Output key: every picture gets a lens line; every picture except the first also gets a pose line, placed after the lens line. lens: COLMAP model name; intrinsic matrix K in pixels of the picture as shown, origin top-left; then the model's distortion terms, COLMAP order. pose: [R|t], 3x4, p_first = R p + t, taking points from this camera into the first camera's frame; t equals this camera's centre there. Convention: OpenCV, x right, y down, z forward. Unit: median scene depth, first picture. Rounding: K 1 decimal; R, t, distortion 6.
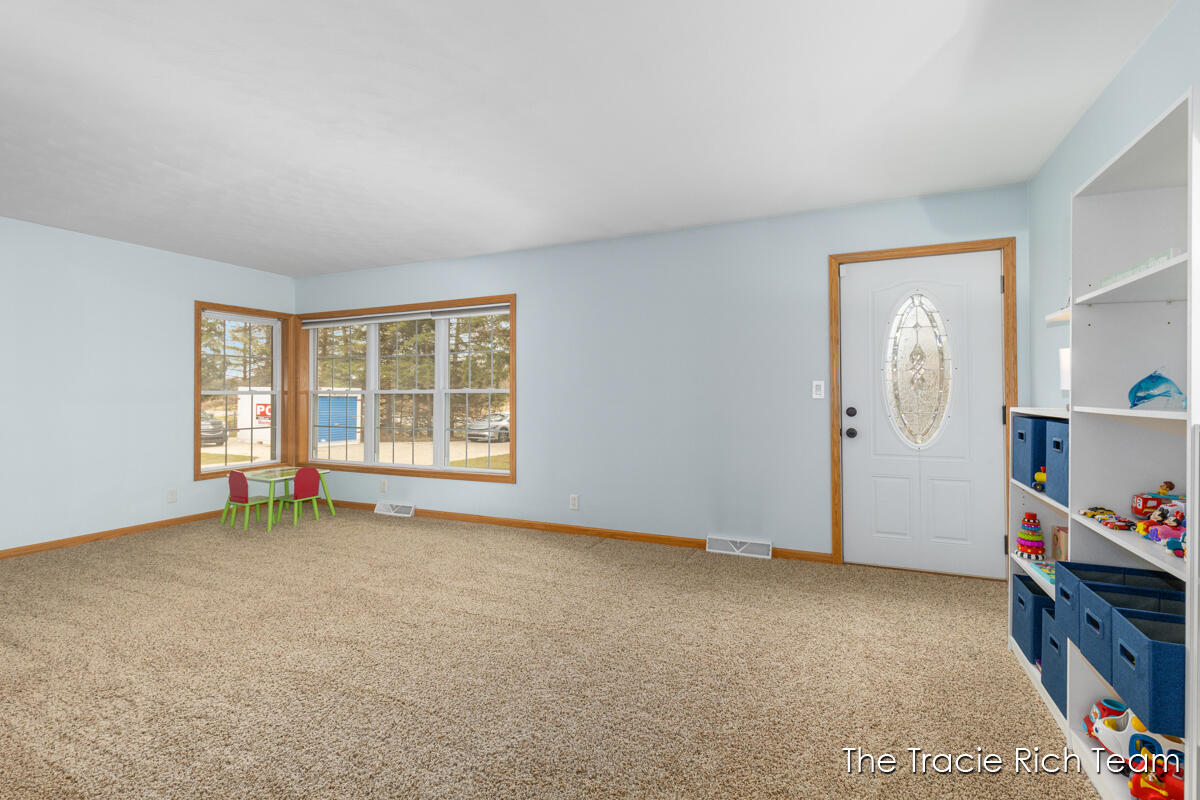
lens RADIAL K [[546.6, 0, 605.6], [0, 546.6, 391.1], [0, 0, 1]] dist [-0.000953, 0.000576]
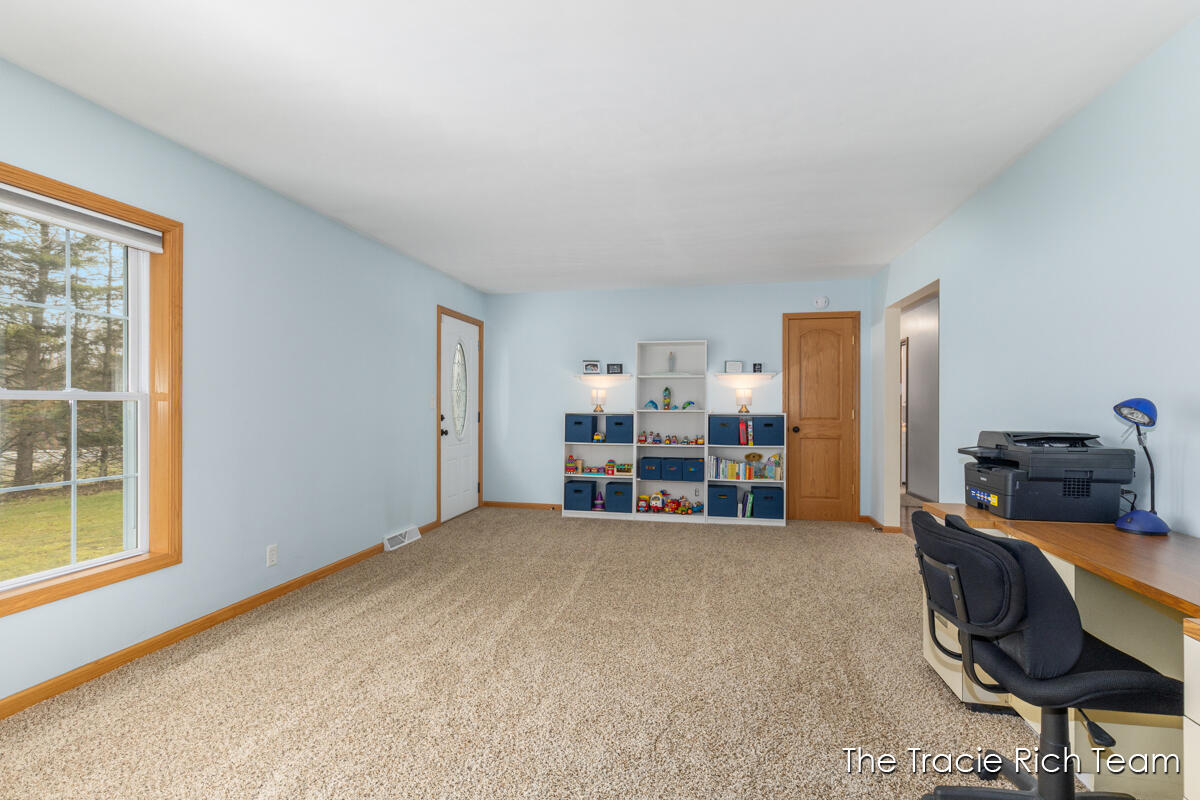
lens RADIAL K [[546.6, 0, 601.3], [0, 546.6, 402.5], [0, 0, 1]] dist [-0.000953, 0.000576]
pose [[-0.220796, 0.003891, 0.975312, -0.830180], [-0.008041, 0.999951, -0.005810, 0.003771], [-0.975287, -0.009126, -0.220754, 0.724270]]
